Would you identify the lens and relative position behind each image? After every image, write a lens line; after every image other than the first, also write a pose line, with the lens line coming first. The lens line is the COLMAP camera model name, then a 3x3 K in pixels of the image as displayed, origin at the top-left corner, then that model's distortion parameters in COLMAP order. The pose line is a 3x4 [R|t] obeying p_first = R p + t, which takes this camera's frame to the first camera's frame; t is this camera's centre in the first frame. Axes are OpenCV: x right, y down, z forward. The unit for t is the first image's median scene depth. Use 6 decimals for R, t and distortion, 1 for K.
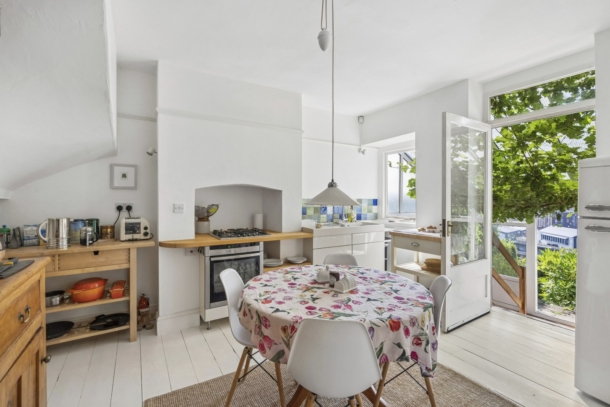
lens RADIAL K [[284.6, 0, 286.5], [0, 284.6, 200.5], [0, 0, 1]] dist [-0.001972, -0.000210]
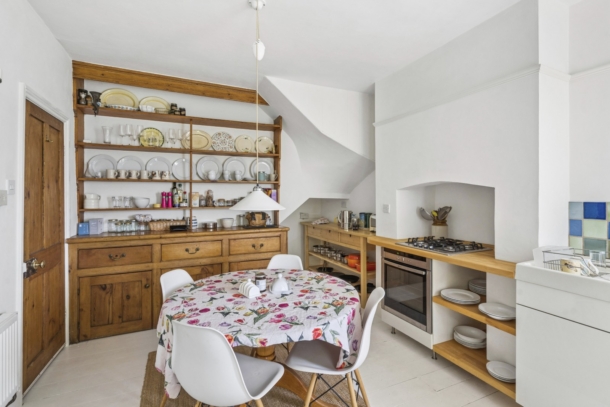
lens RADIAL K [[284.6, 0, 304.7], [0, 284.6, 199.6], [0, 0, 1]] dist [-0.001972, -0.000210]
pose [[-0.098787, 0.006085, -0.995090, 1.118898], [-0.002353, 0.999977, 0.006348, -0.019408], [0.995106, 0.002969, -0.098770, 1.238072]]
